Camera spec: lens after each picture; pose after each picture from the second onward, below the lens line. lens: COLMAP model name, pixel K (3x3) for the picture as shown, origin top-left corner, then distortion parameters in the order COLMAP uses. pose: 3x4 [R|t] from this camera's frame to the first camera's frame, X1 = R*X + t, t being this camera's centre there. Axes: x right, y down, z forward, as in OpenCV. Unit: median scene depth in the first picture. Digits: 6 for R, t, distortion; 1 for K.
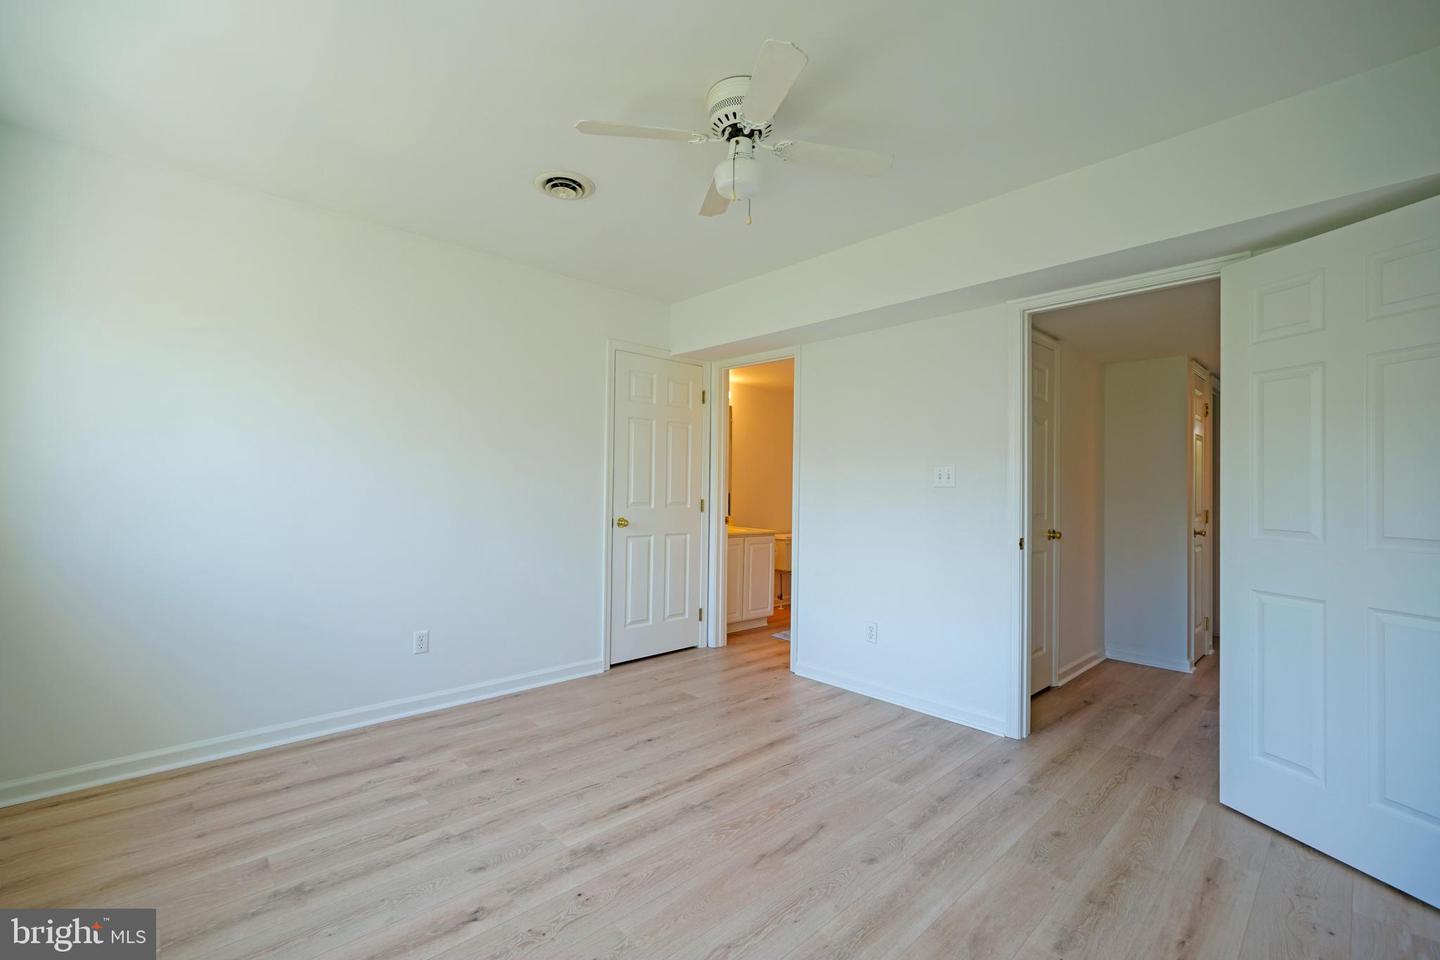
lens RADIAL K [[608.9, 0, 712.3], [0, 608.9, 480.4], [0, 0, 1]] dist [-0.000642, 0.000982]
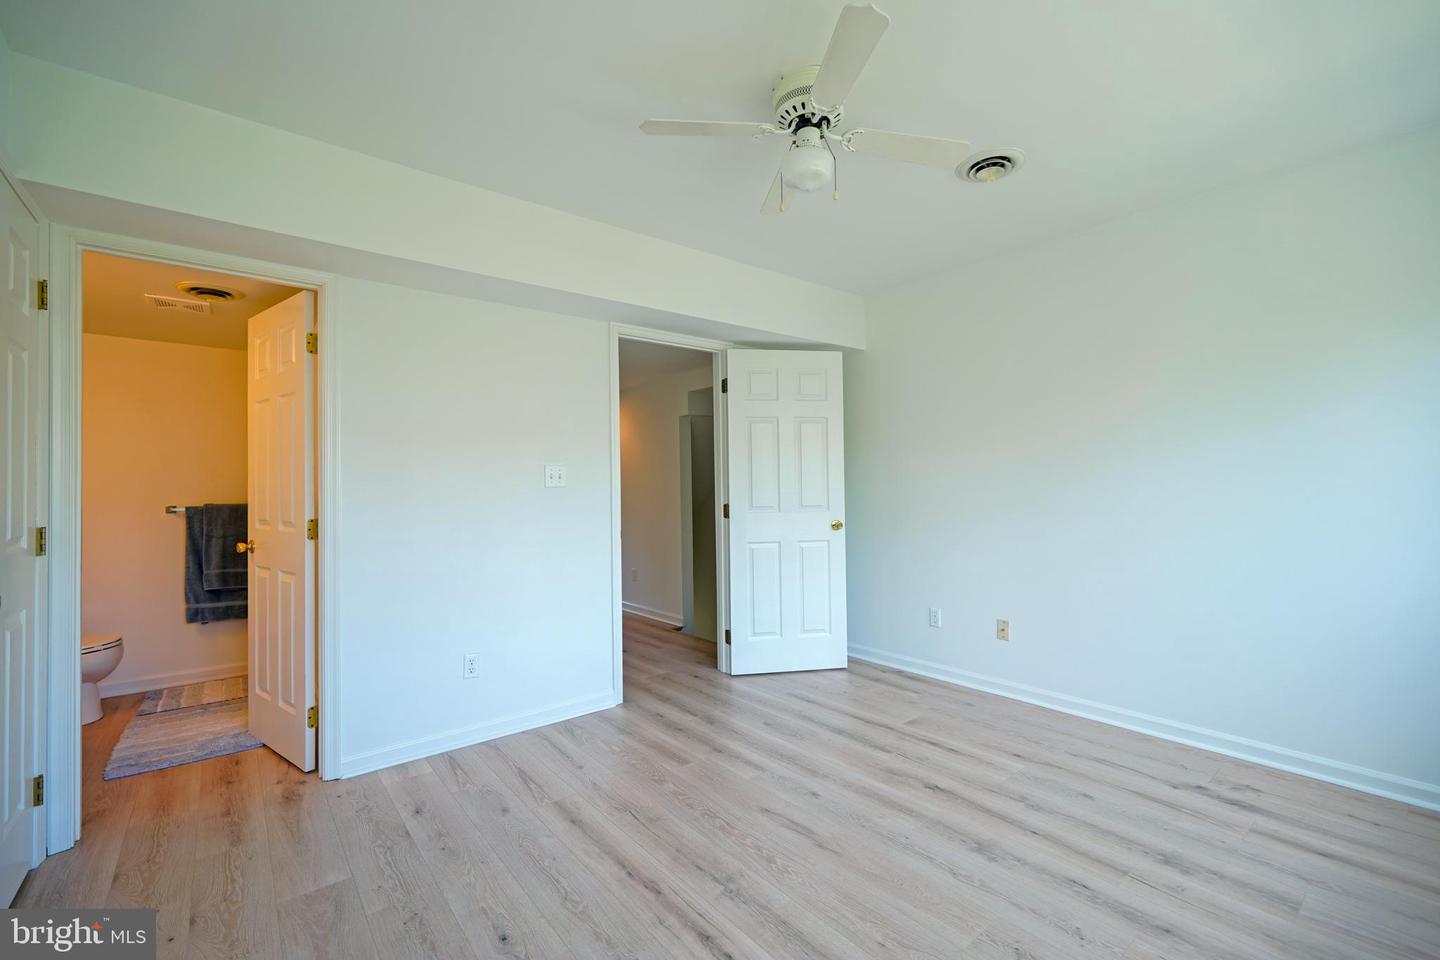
lens RADIAL K [[599.2, 0, 720.0], [0, 599.2, 480.0], [0, 0, 1]] dist [-0.001167, -0.000112]
pose [[0.076305, -0.006179, 0.997065, -0.699785], [0.002889, 0.999978, 0.005976, -0.006846], [-0.997080, 0.002424, 0.076321, 0.816458]]
